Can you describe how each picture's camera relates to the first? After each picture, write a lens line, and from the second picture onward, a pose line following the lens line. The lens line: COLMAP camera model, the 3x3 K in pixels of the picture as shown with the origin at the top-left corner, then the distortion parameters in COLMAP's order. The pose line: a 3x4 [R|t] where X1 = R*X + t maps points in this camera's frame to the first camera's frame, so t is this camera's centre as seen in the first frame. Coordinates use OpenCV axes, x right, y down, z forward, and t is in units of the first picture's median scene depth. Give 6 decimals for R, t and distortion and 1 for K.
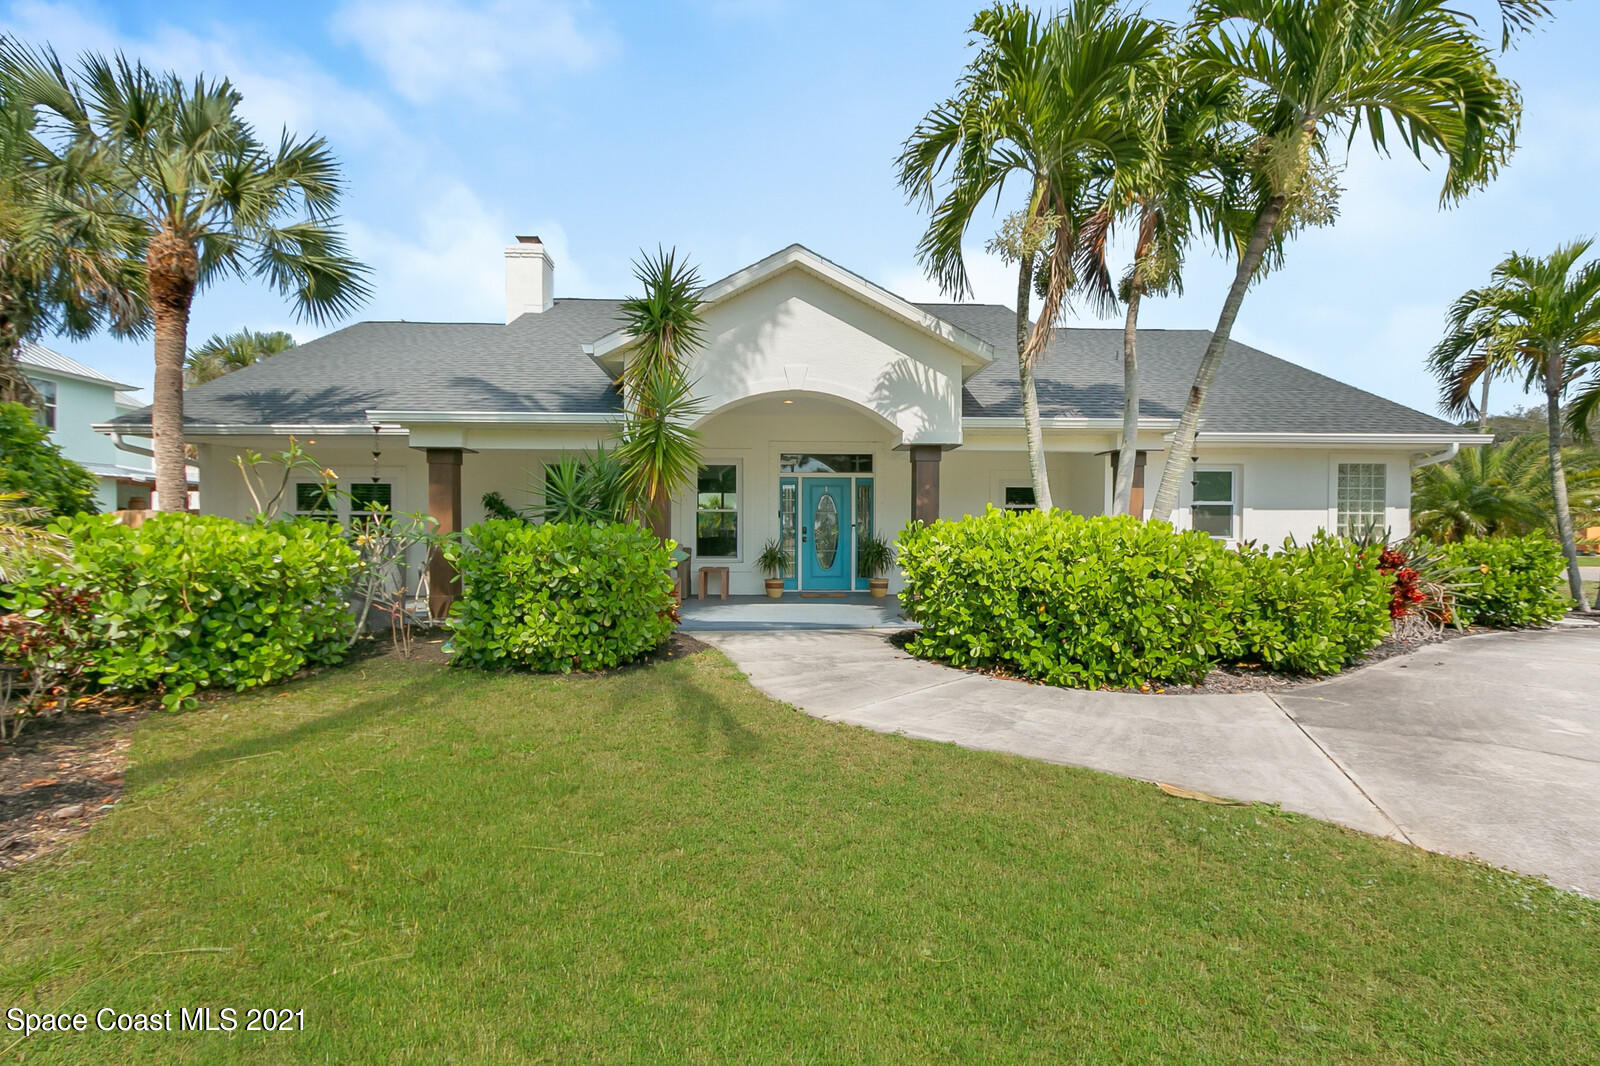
lens RADIAL K [[730.5, 0, 795.4], [0, 730.5, 531.7], [0, 0, 1]] dist [-0.011049, -0.000476]
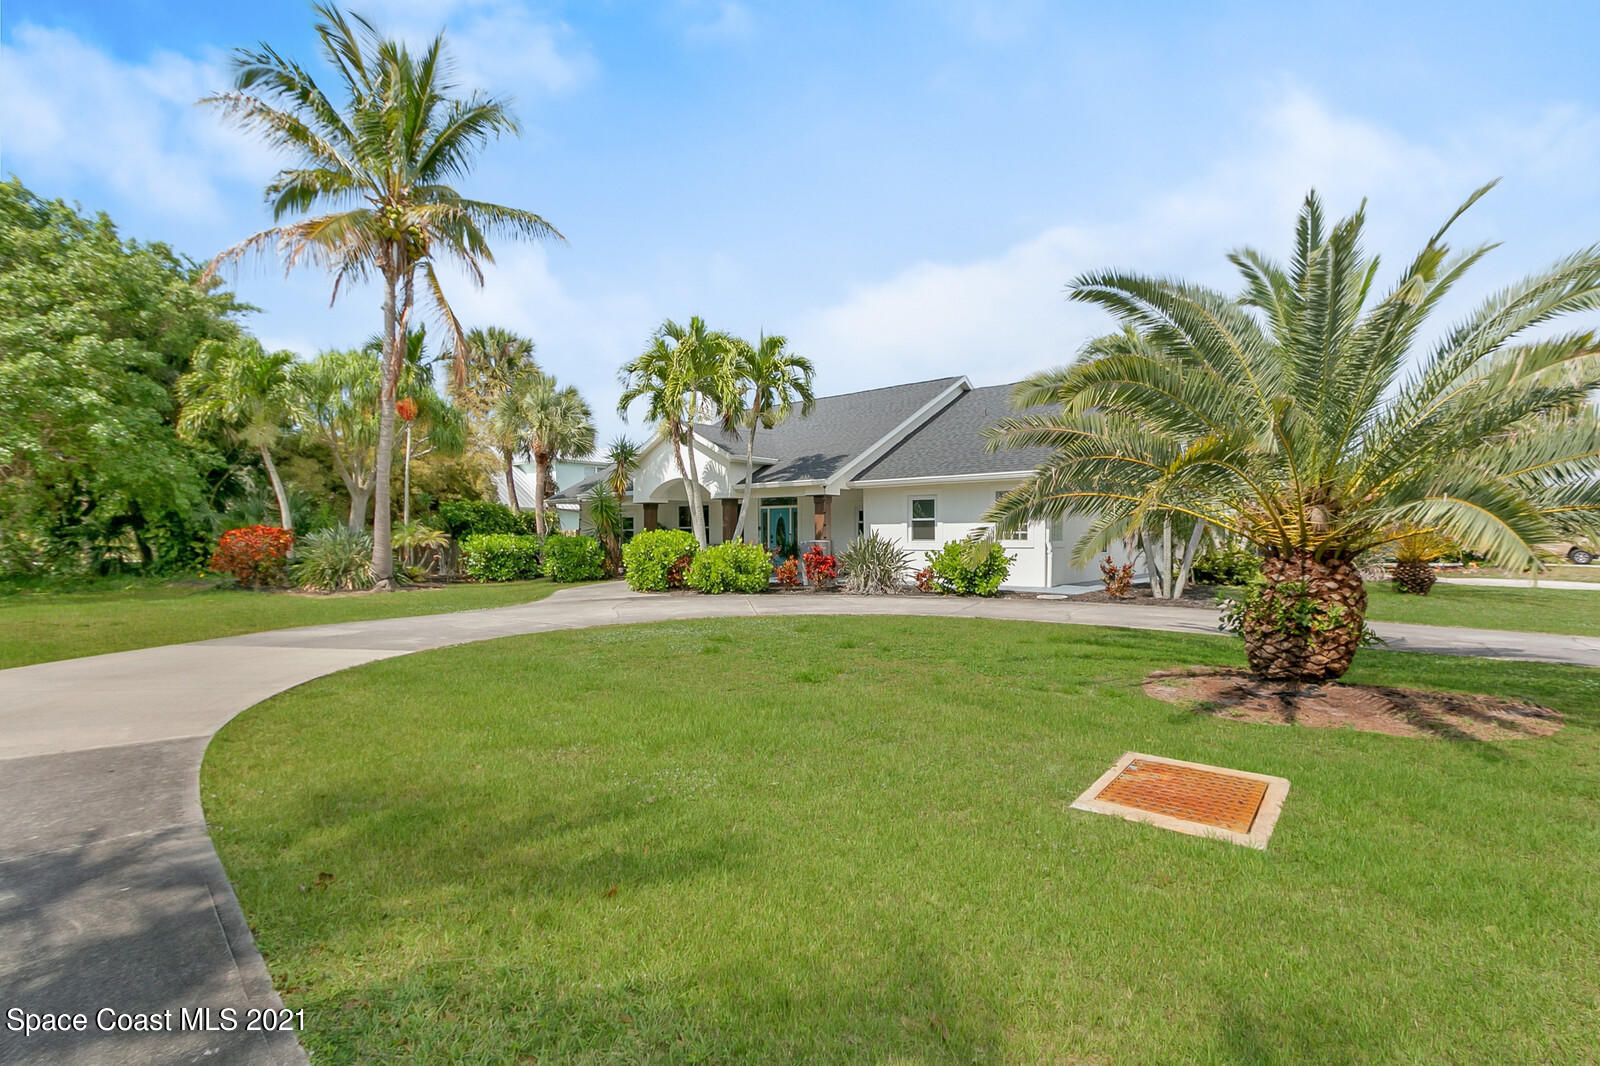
lens RADIAL K [[730.5, 0, 792.1], [0, 730.5, 535.1], [0, 0, 1]] dist [-0.011049, -0.000476]
pose [[0.743819, -0.005093, -0.668362, 1.769028], [0.005624, 0.999983, -0.001361, -0.005043], [0.668357, -0.002747, 0.743835, -0.488889]]
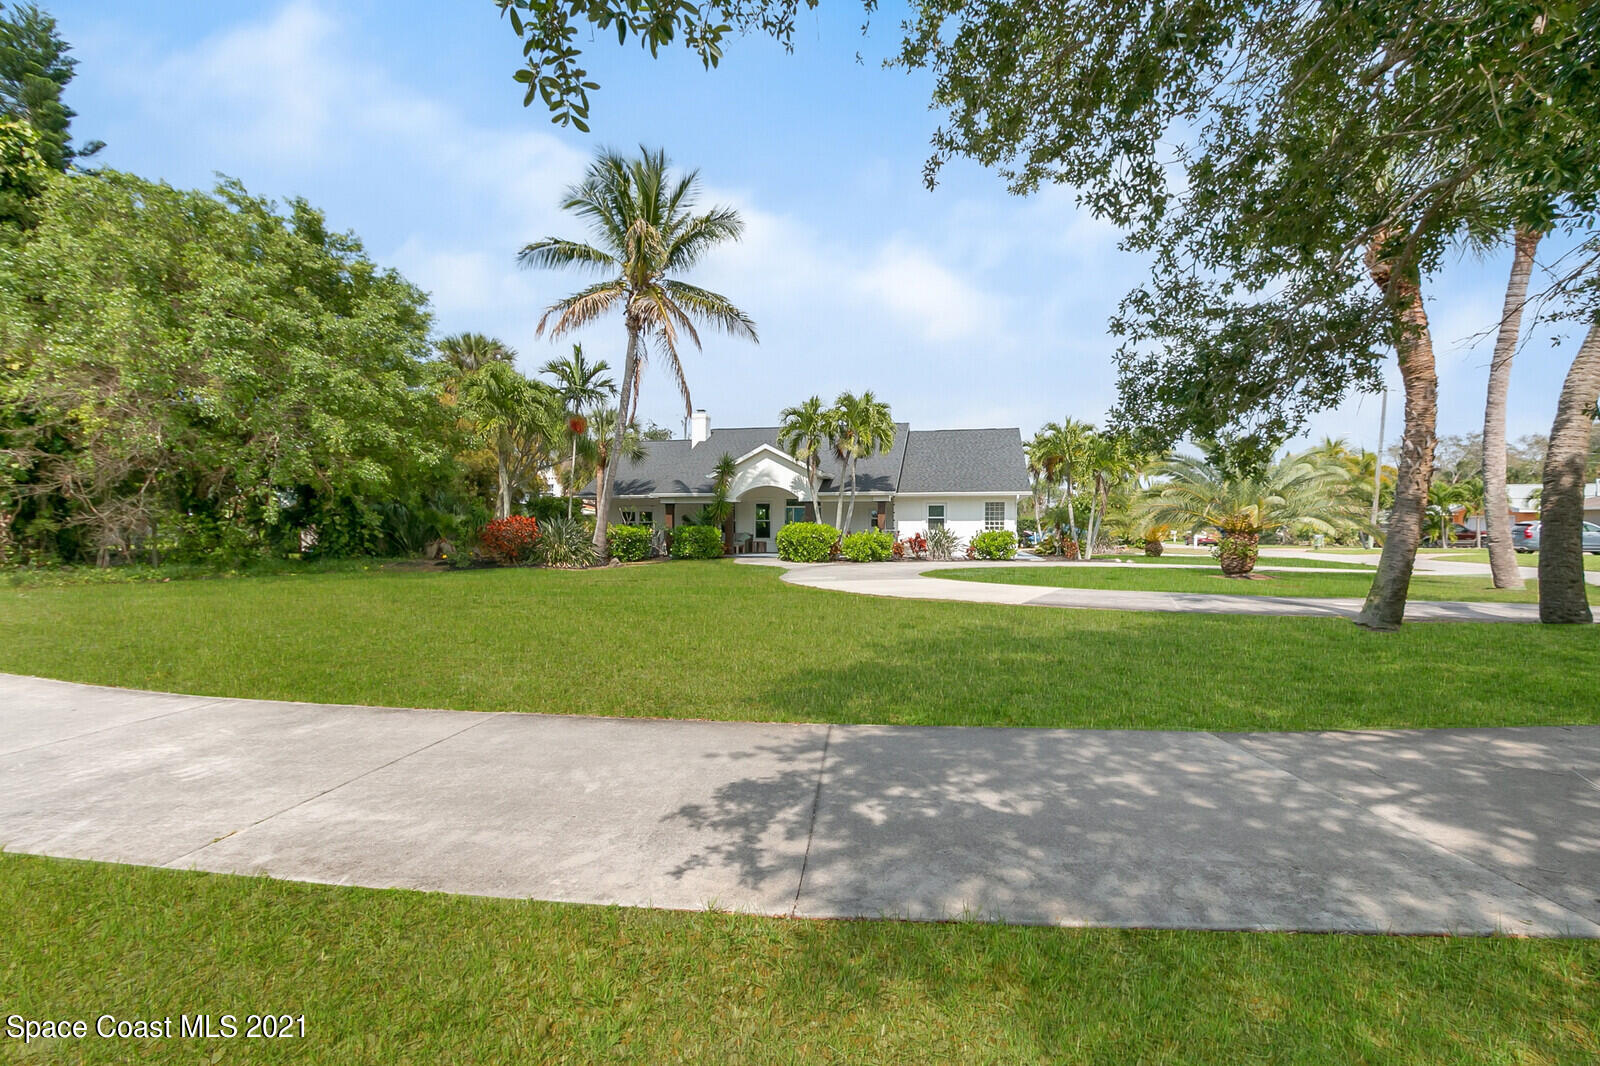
lens RADIAL K [[730.5, 0, 803.3], [0, 730.5, 529.0], [0, 0, 1]] dist [-0.011049, -0.000476]
pose [[0.966646, -0.000164, -0.256117, 0.968380], [0.000004, 1.000000, -0.000627, 0.005255], [0.256117, 0.000605, 0.966645, -2.078793]]
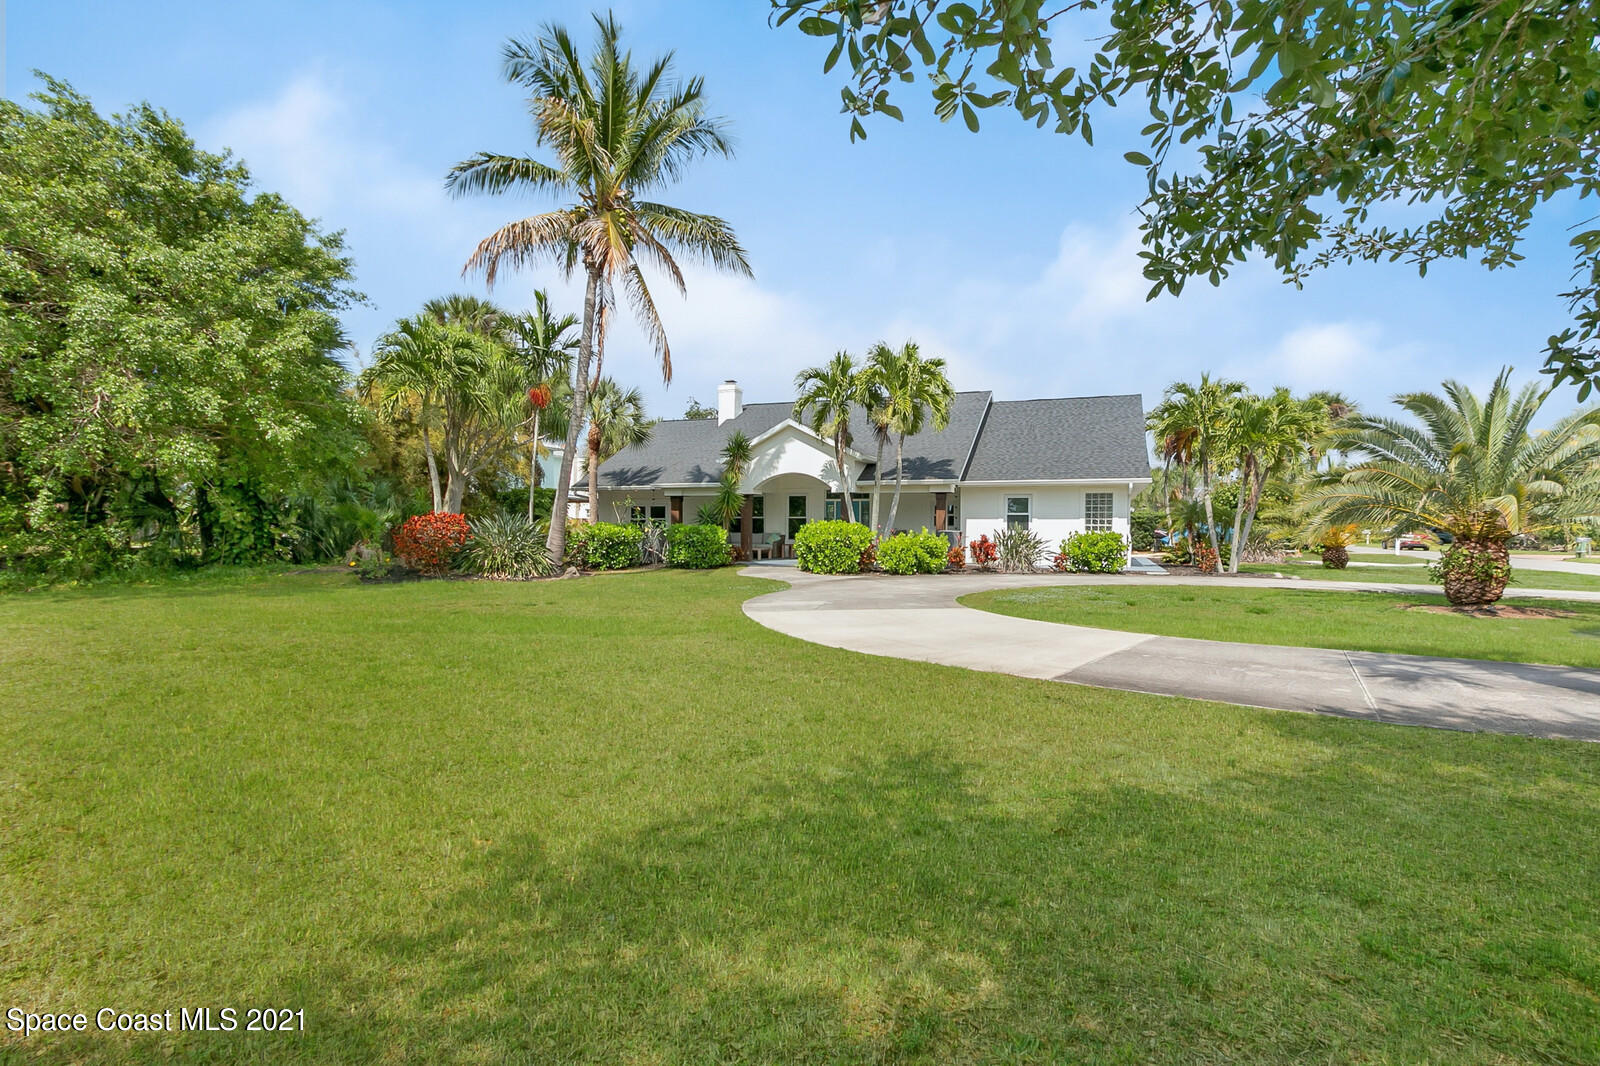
lens RADIAL K [[808.6, 0, 797.2], [0, 808.6, 527.6], [0, 0, 1]] dist [-0.003721, -0.000880]
pose [[0.919811, 0.003568, -0.392344, 1.087876], [-0.002854, 0.999993, 0.002402, -0.007483], [0.392350, -0.001090, 0.919815, -1.543068]]
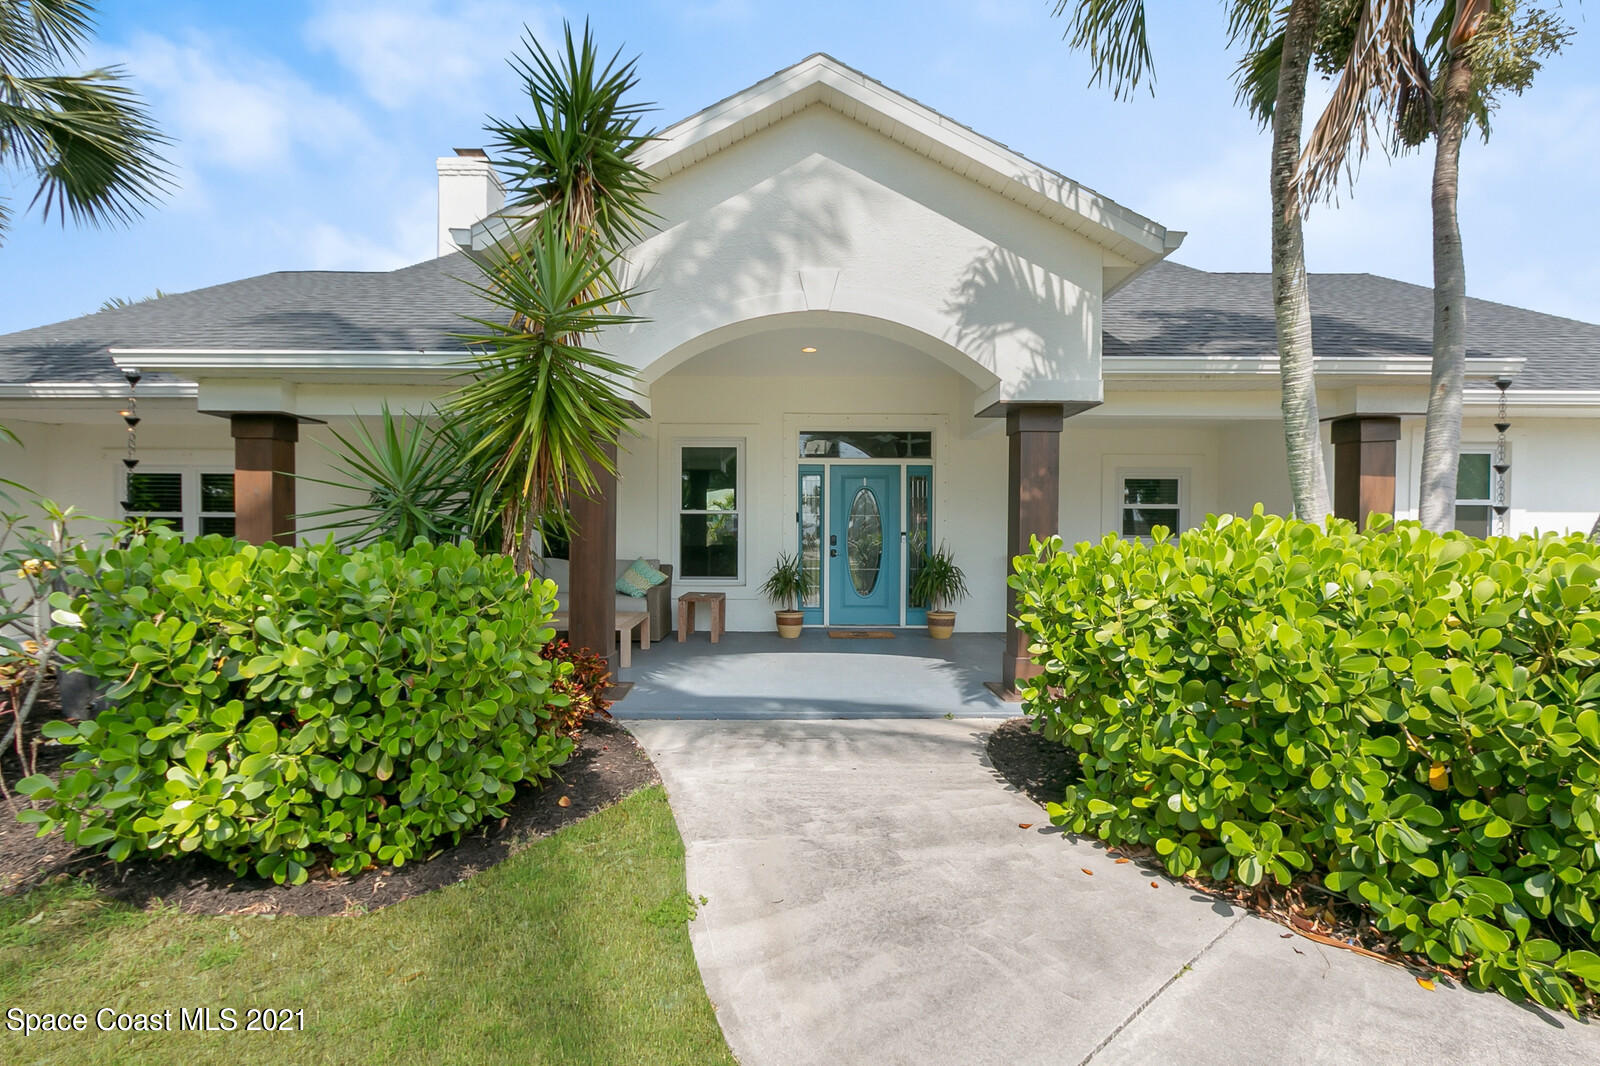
lens RADIAL K [[730.5, 0, 788.5], [0, 730.5, 532.5], [0, 0, 1]] dist [-0.011049, -0.000476]
pose [[0.998684, 0.003457, -0.051168, 0.006745], [-0.003212, 0.999983, 0.004866, -0.016252], [0.051184, -0.004695, 0.998678, 0.388864]]
